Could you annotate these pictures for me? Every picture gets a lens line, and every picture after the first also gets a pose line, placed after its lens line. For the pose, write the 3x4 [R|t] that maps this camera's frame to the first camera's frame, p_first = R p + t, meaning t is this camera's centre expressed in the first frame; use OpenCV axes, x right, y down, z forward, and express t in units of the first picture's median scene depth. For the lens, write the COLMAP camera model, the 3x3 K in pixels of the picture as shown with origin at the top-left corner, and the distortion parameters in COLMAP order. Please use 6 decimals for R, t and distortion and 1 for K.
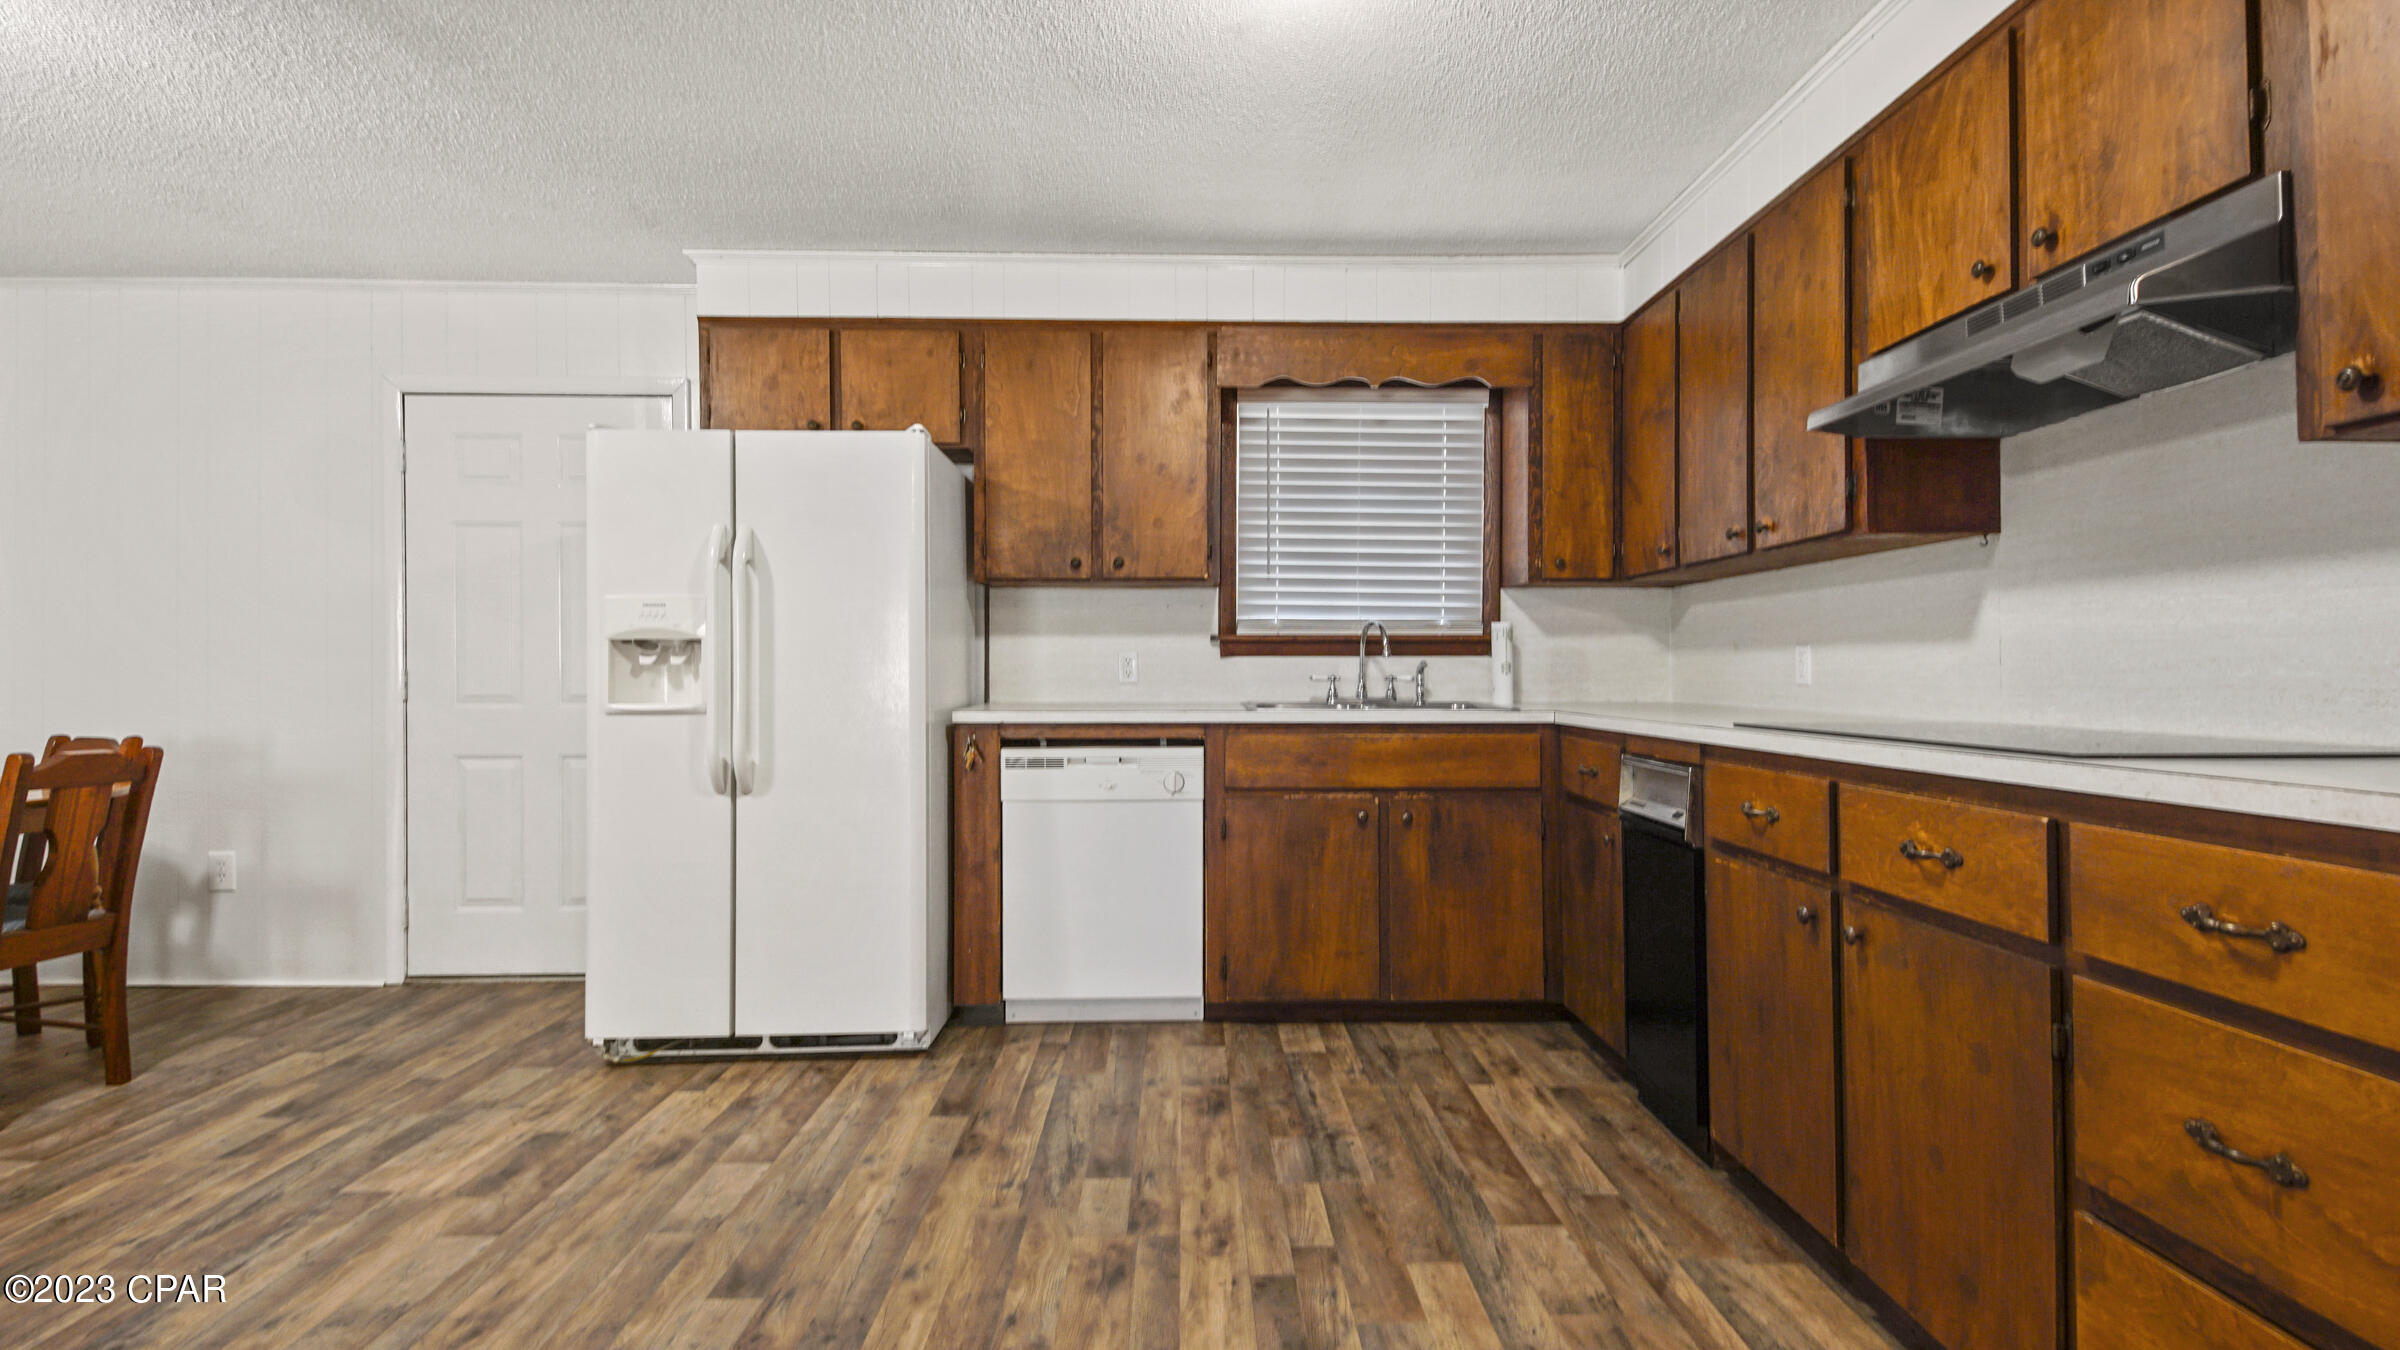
lens RADIAL K [[1092.8, 0, 1212.4], [0, 1092.8, 684.8], [0, 0, 1]] dist [0.039160, -0.027945]
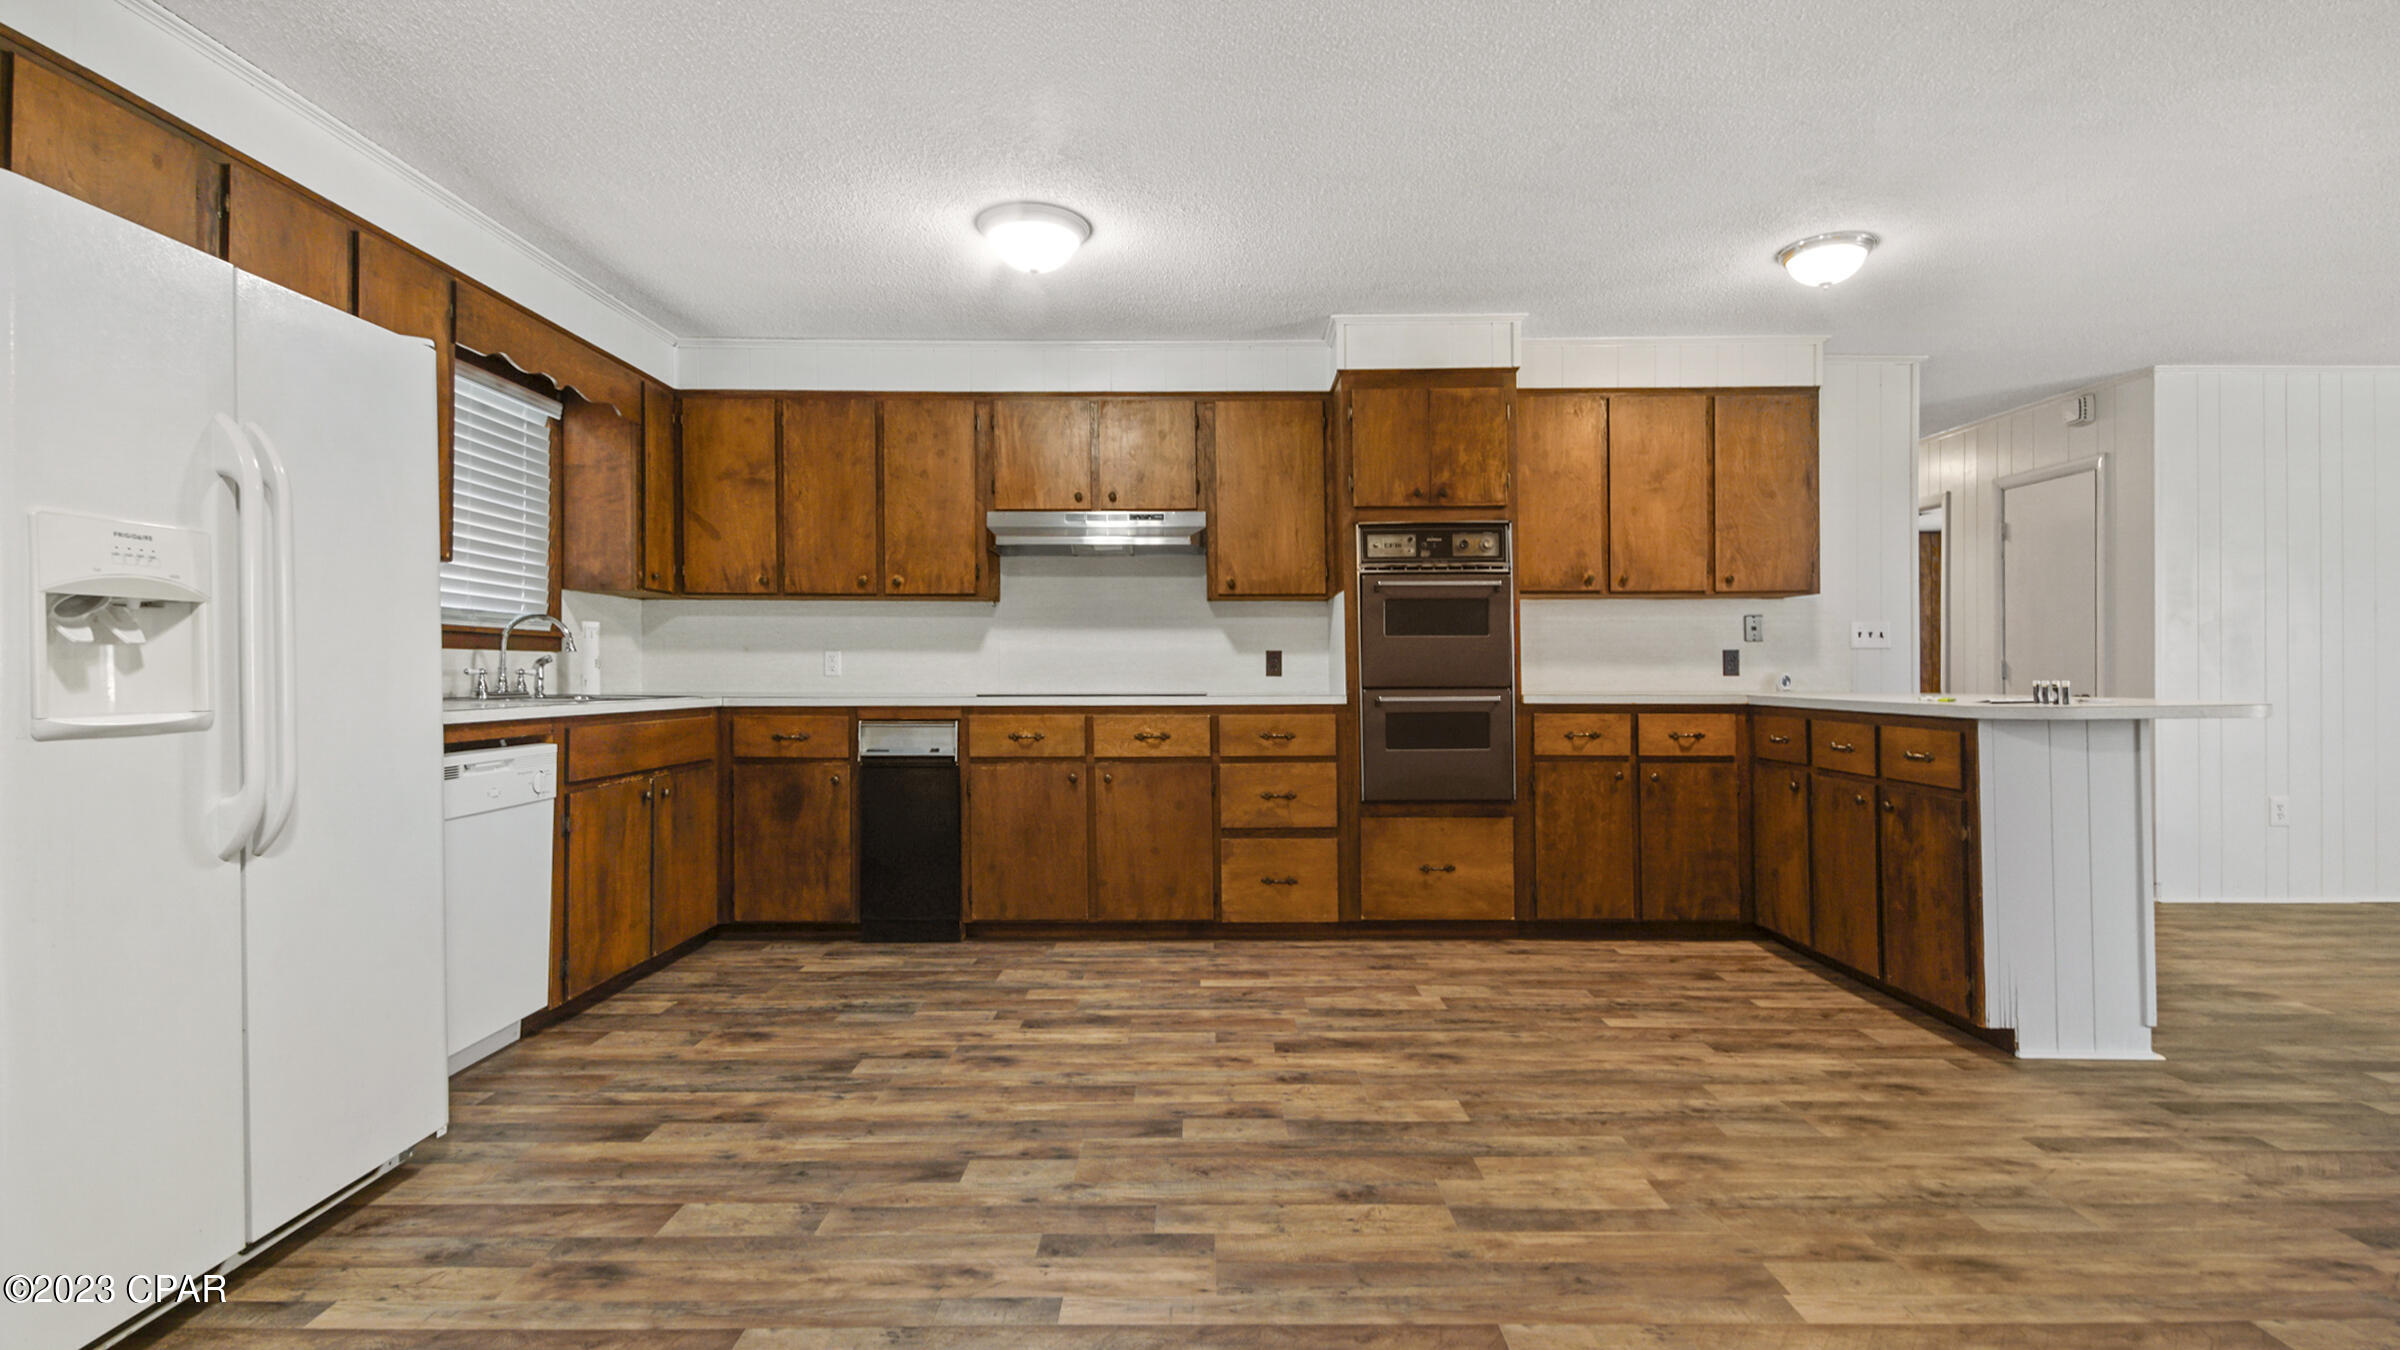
lens RADIAL K [[1092.8, 0, 1212.4], [0, 1092.8, 684.8], [0, 0, 1]] dist [0.039160, -0.027945]
pose [[0.005467, -0.009774, 0.999937, -1.179276], [0.009872, 0.999904, 0.009720, 0.003353], [-0.999936, 0.009819, 0.005563, 0.507728]]
